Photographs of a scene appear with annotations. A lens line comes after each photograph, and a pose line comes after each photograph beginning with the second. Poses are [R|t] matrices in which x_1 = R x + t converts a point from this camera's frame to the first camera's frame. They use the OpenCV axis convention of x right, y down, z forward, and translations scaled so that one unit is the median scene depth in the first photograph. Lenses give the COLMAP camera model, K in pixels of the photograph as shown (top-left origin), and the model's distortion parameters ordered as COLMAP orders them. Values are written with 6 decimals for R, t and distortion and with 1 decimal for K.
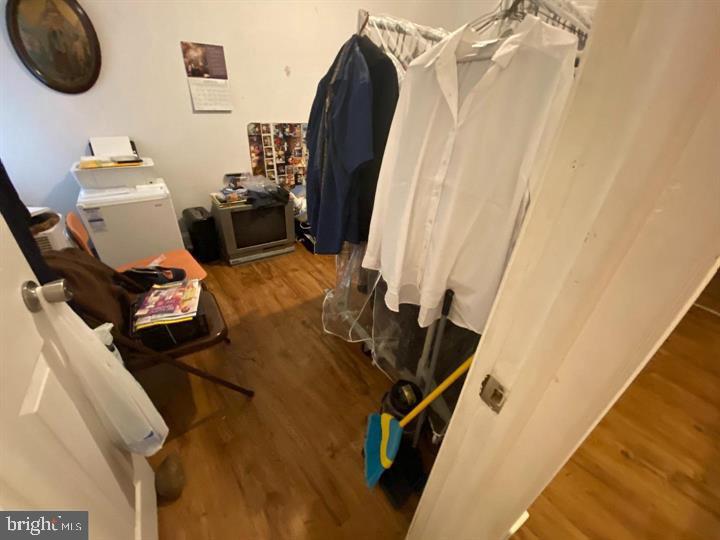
lens RADIAL K [[288.0, 0, 359.6], [0, 288.0, 266.6], [0, 0, 1]] dist [0.001849, -0.011555]
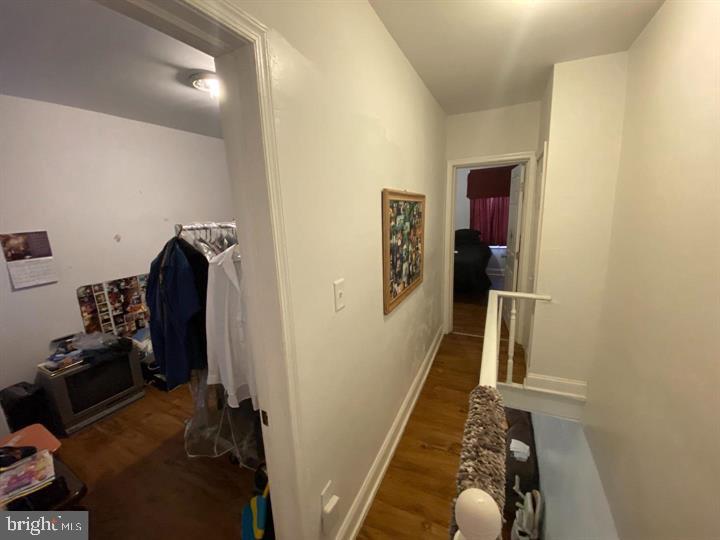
lens RADIAL K [[288.0, 0, 359.6], [0, 288.0, 266.6], [0, 0, 1]] dist [0.001849, -0.011555]
pose [[0.873386, -0.180454, 0.452364, 0.062595], [0.321057, 0.911760, -0.256157, 0.036095], [-0.366222, 0.368958, 0.854255, -0.326838]]
